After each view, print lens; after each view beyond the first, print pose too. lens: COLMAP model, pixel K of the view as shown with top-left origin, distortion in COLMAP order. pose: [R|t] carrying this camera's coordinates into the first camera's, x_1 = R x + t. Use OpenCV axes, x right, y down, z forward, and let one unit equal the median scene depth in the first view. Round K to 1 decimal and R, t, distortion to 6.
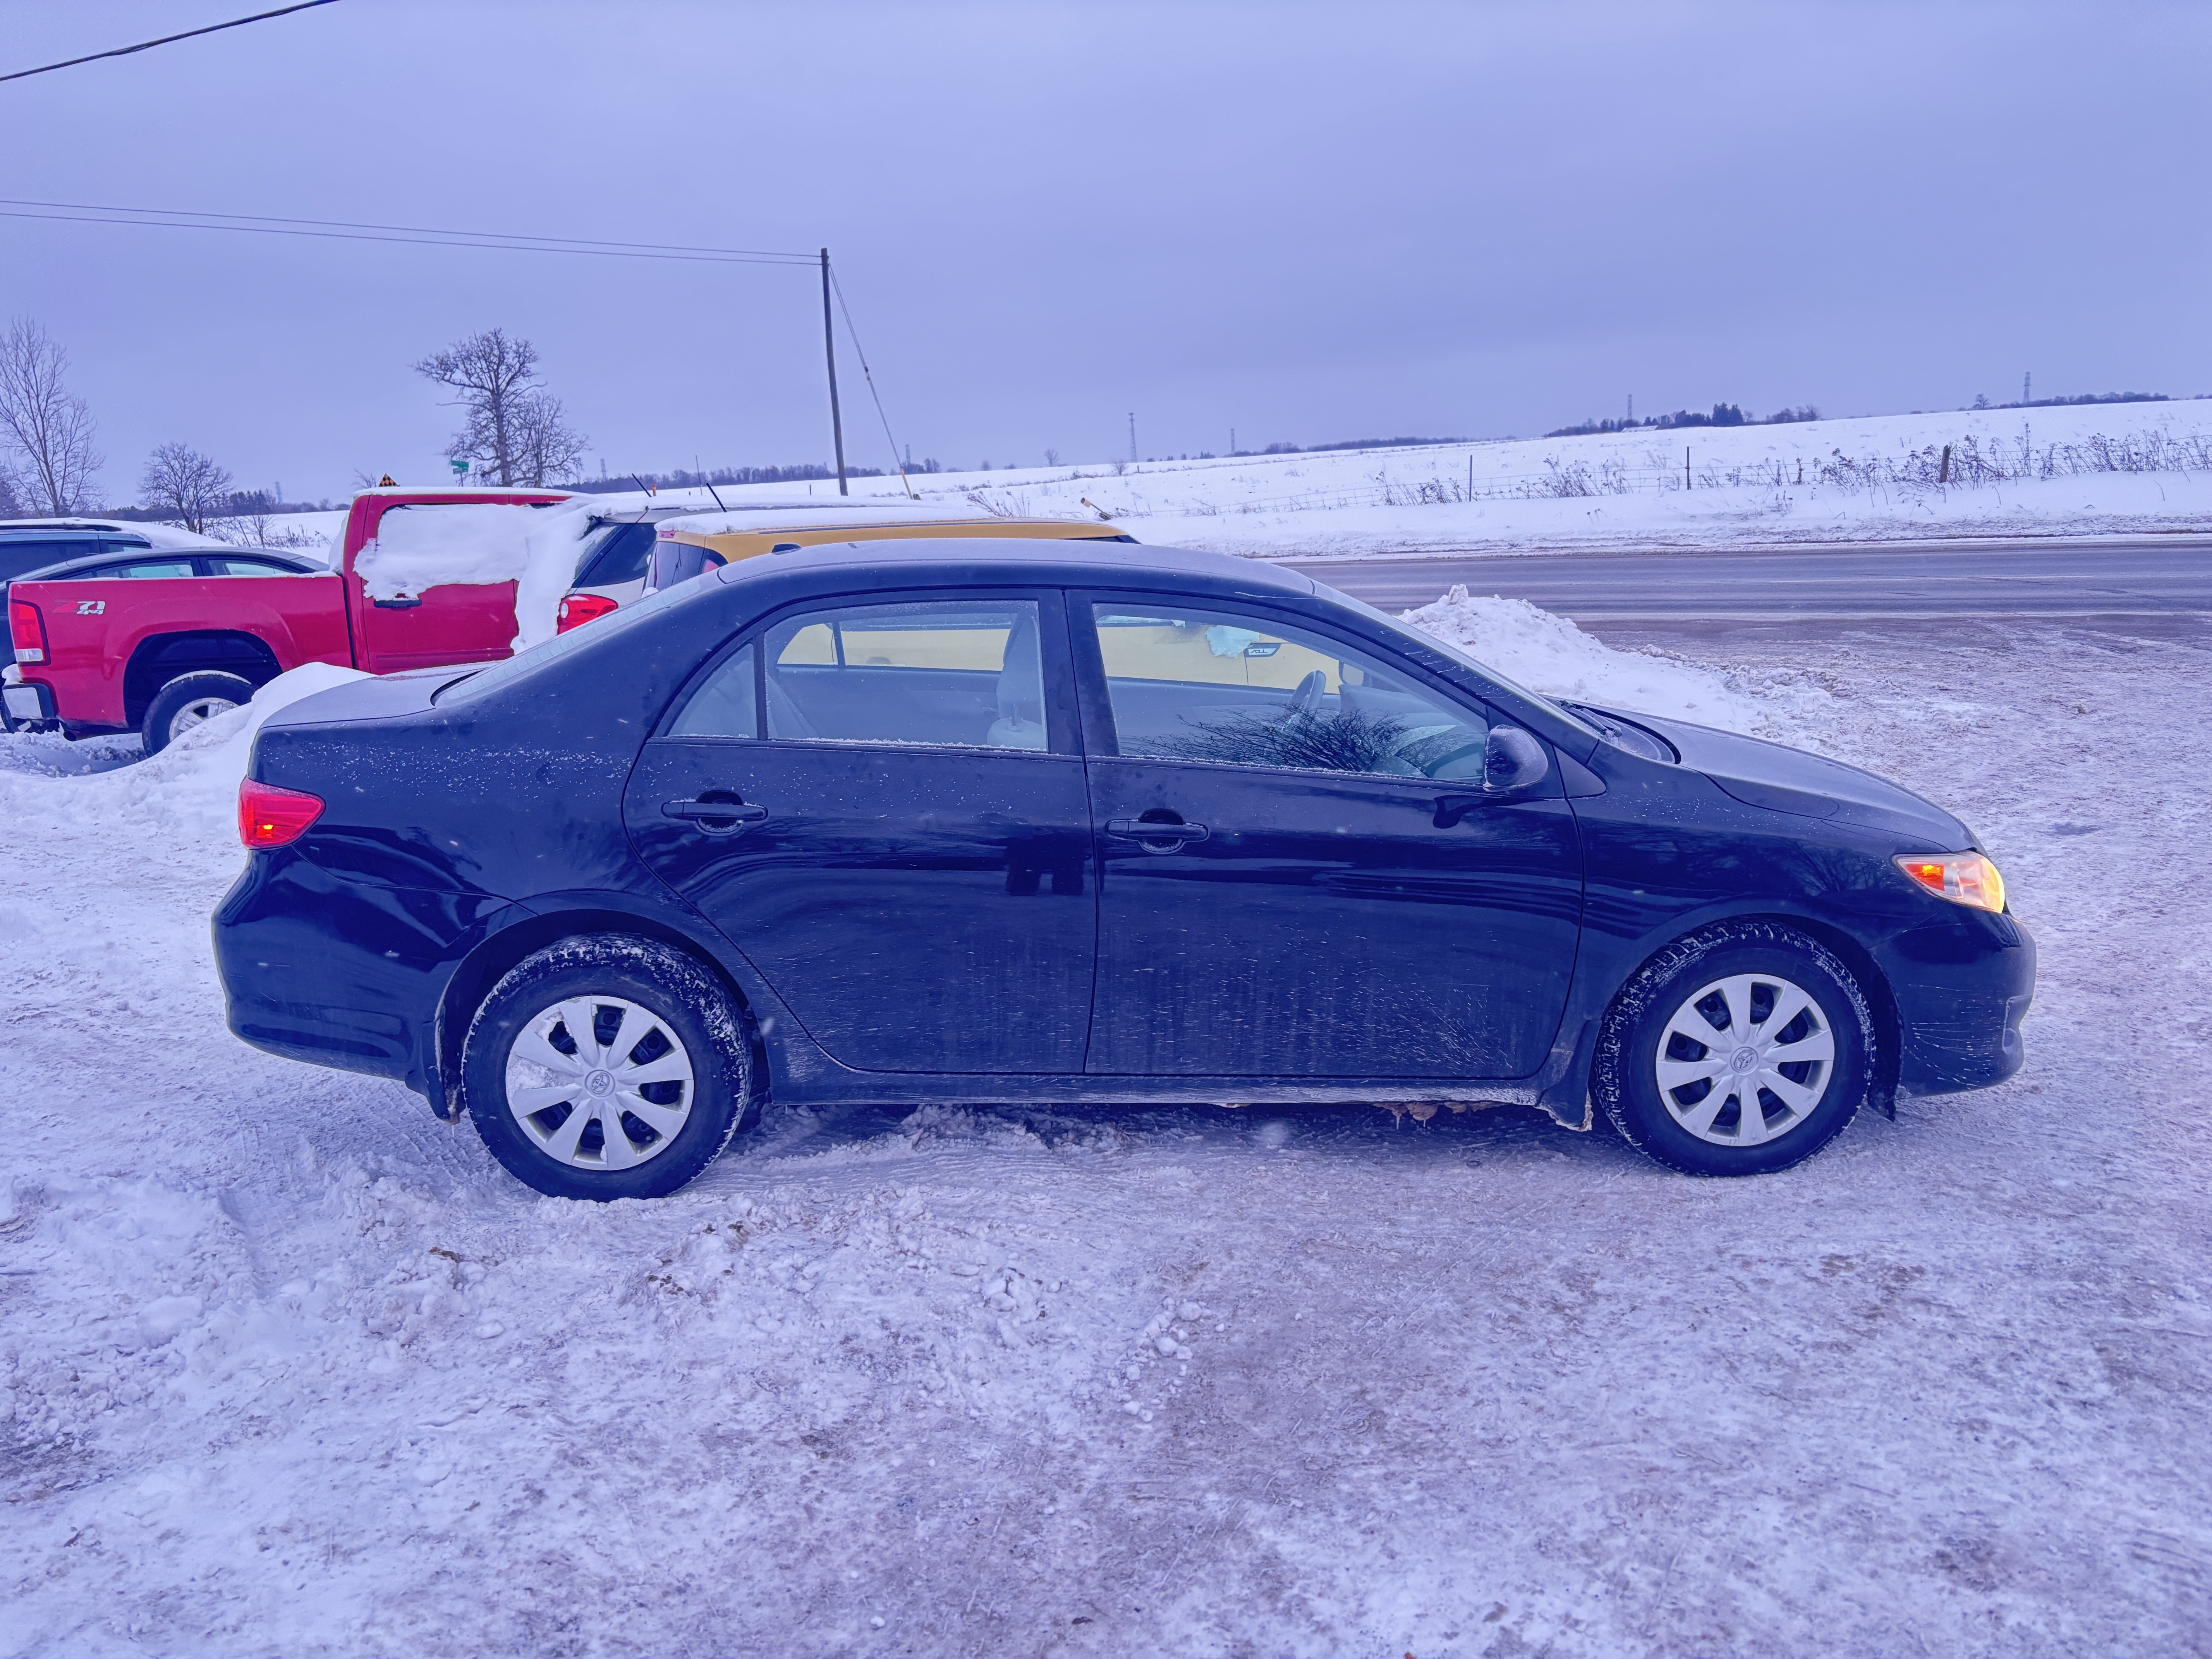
lens RADIAL K [[1658.2, 0, 1106.0], [0, 1658.2, 829.5], [0, 0, 1]] dist [0.027101, -0.001136]
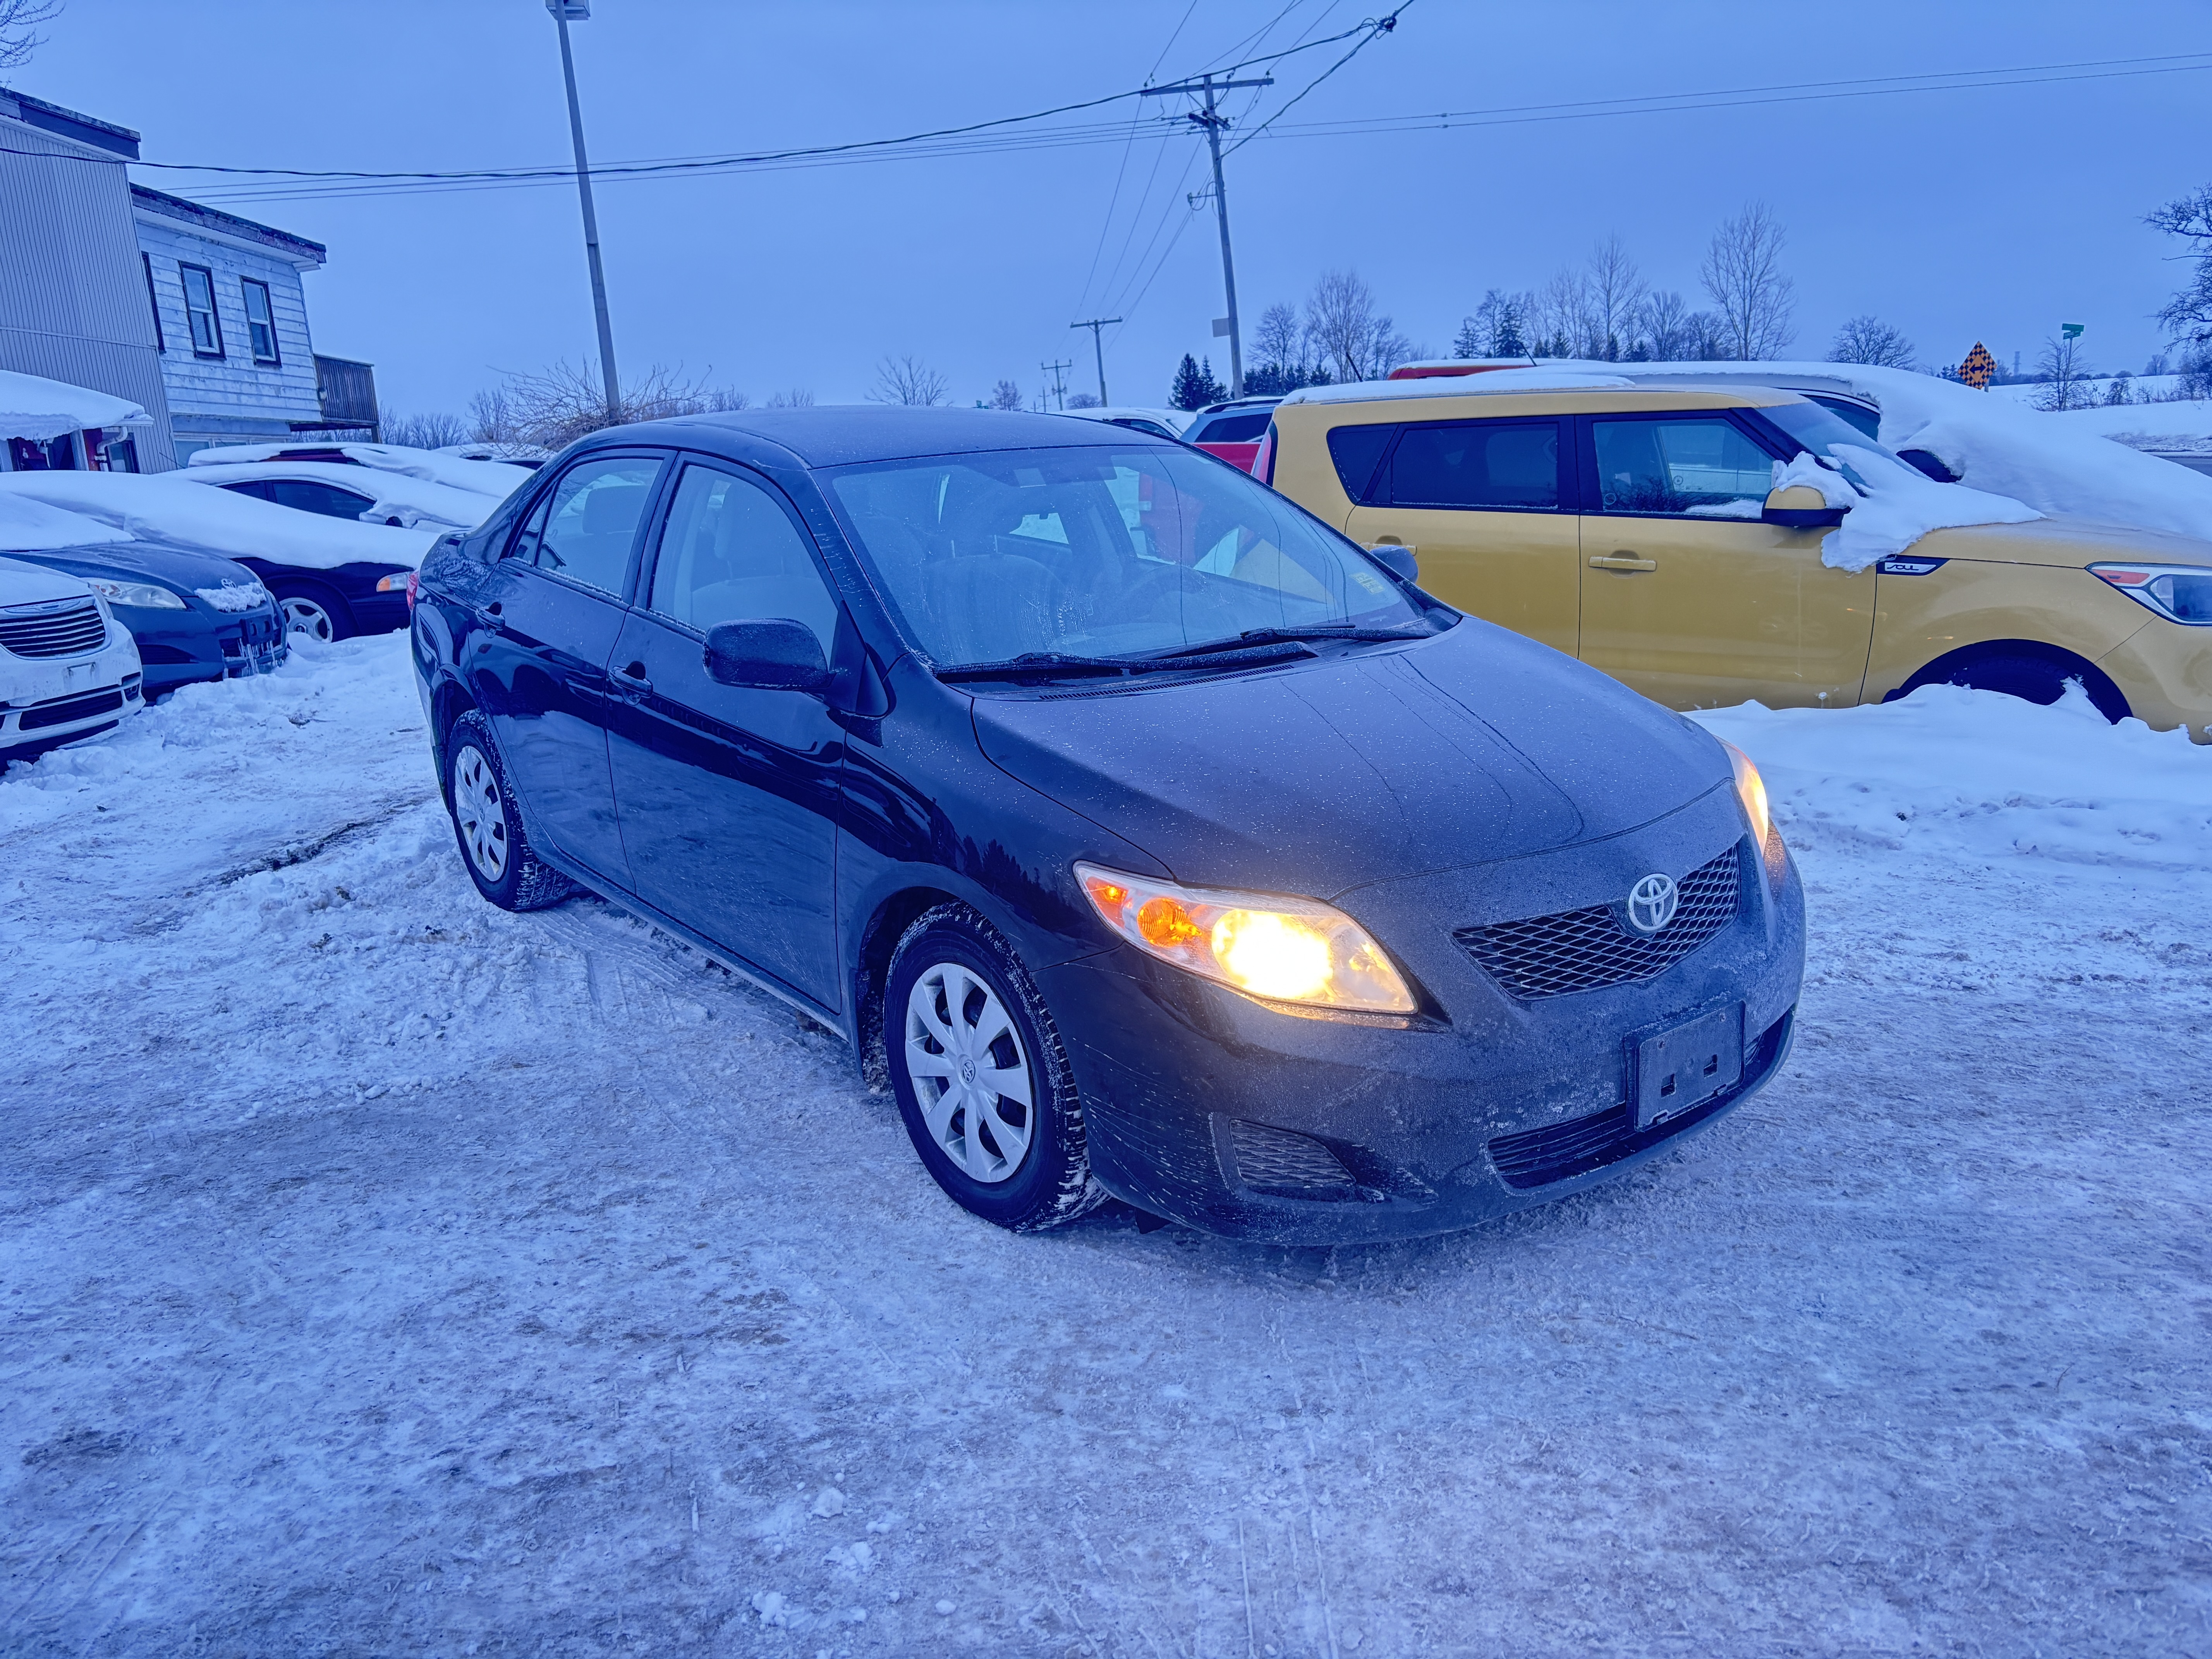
lens RADIAL K [[1716.3, 0, 1104.8], [0, 1716.3, 737.5], [0, 0, 1]] dist [0.070292, -0.041028]
pose [[0.589443, 0.167321, -0.790291, 1.192570], [-0.157844, 0.983312, 0.090459, -0.121720], [0.792239, 0.071423, 0.606017, 0.602562]]
